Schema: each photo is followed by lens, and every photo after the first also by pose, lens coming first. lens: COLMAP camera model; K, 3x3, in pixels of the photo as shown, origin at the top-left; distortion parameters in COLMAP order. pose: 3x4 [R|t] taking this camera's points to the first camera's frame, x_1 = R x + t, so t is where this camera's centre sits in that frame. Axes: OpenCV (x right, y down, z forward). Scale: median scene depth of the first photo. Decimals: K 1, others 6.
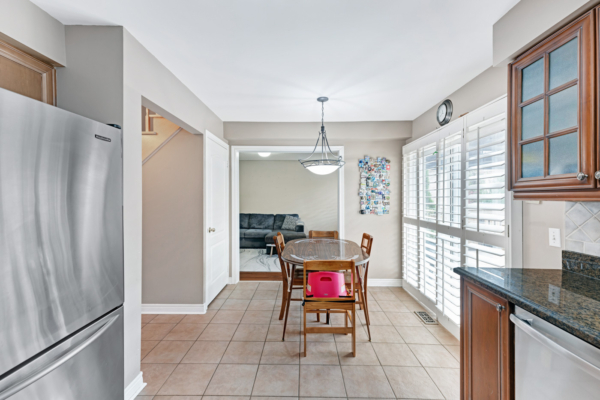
lens RADIAL K [[258.1, 0, 300.0], [0, 258.1, 200.0], [0, 0, 1]] dist [0.013555, -0.000041]
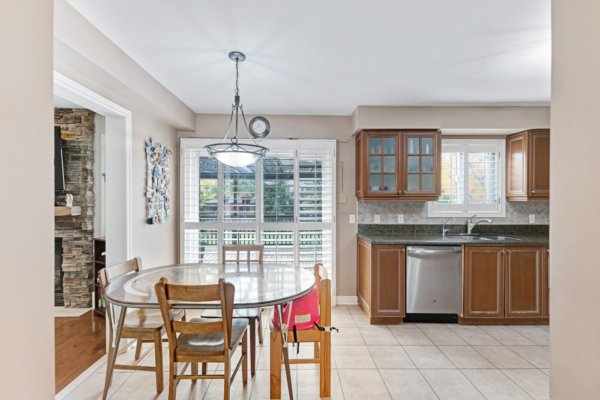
lens RADIAL K [[252.1, 0, 300.0], [0, 252.1, 200.0], [0, 0, 1]] dist [0.020359, 0.000018]
pose [[-0.036807, -0.005851, 0.999305, -0.433210], [0.006322, 0.999961, 0.006088, -0.009630], [-0.999302, 0.006542, -0.036768, 0.636160]]
